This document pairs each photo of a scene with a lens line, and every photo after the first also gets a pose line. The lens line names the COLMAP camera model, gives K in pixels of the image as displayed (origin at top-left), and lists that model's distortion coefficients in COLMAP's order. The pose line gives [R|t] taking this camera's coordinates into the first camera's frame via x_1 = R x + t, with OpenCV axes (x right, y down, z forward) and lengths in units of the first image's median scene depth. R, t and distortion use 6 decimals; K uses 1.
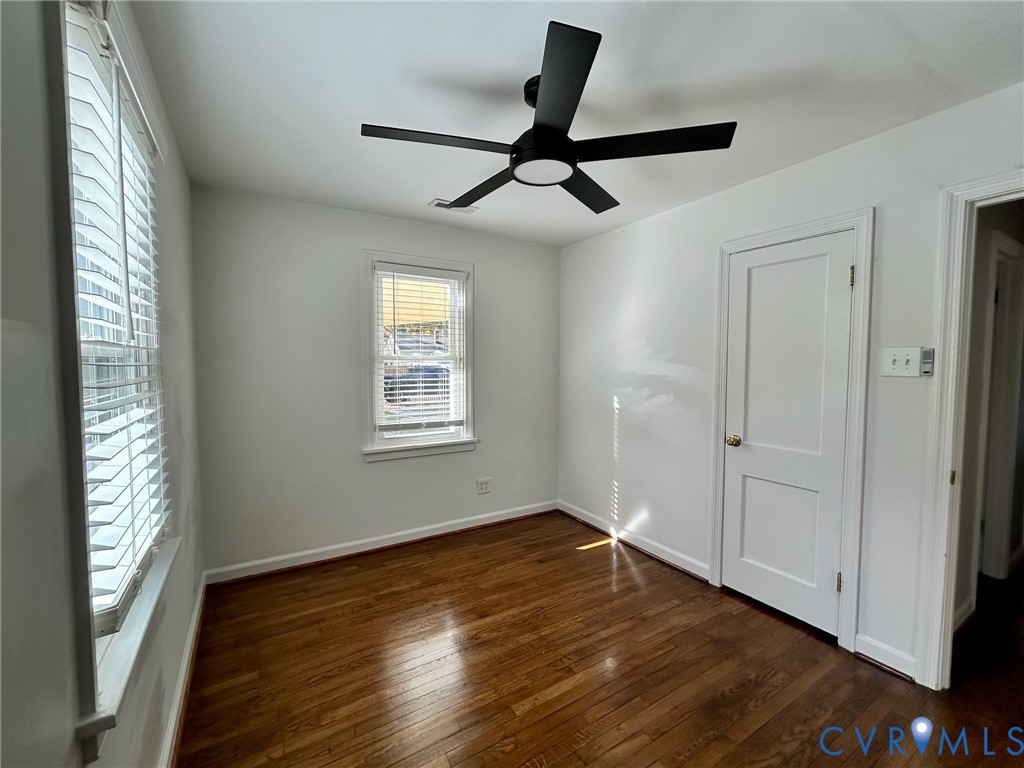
lens RADIAL K [[430.8, 0, 515.7], [0, 430.8, 384.8], [0, 0, 1]] dist [0.000366, 0.000382]
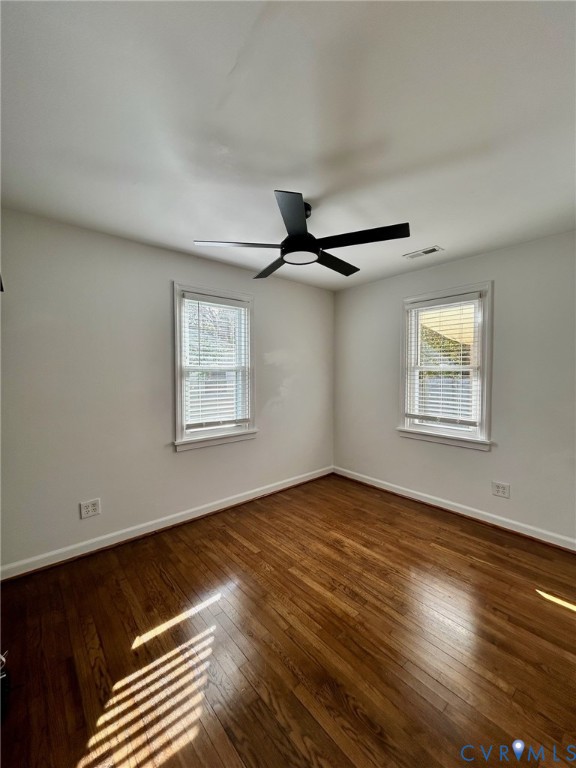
lens RADIAL K [[312.4, 0, 284.3], [0, 312.4, 383.0], [0, 0, 1]] dist [-0.001433, -0.000059]
pose [[0.142221, 0.033496, -0.989268, 0.791688], [-0.049506, 0.998417, 0.026689, -0.022272], [0.988596, 0.045179, 0.143654, 0.483768]]
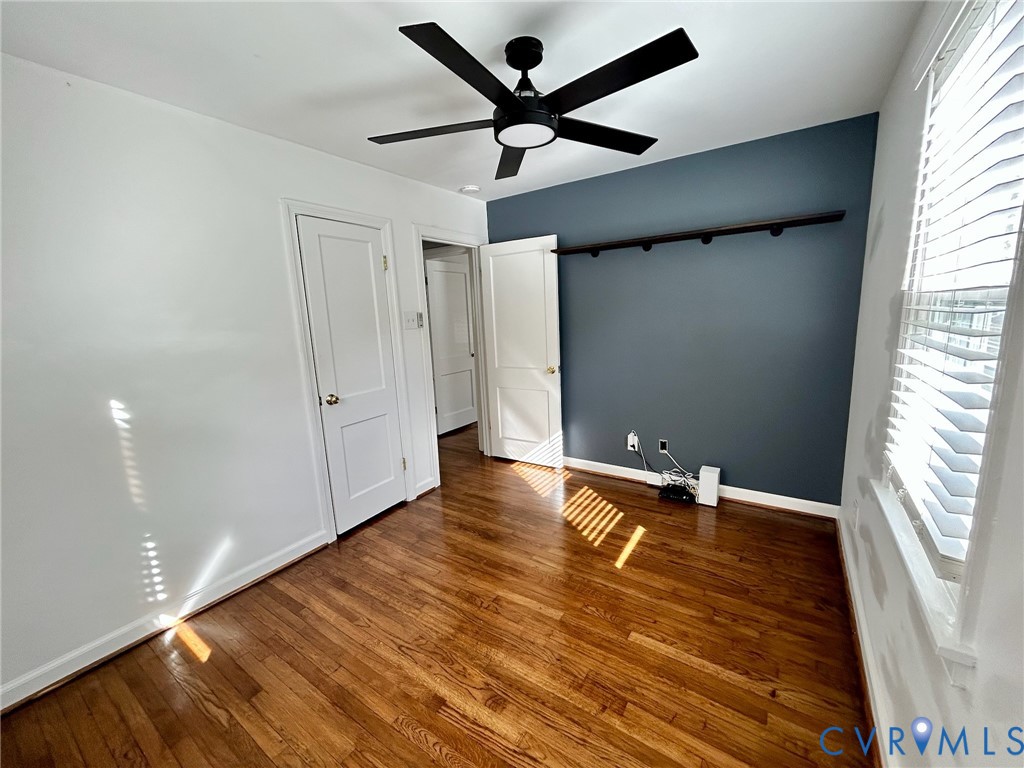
lens RADIAL K [[407.8, 0, 512.0], [0, 407.8, 384.0], [0, 0, 1]] dist [-0.000803, -0.000103]
pose [[-0.404033, -0.141601, 0.903718, -0.556607], [0.090622, 0.976890, 0.193581, -0.060392], [-0.910244, 0.160110, -0.381864, 0.927344]]
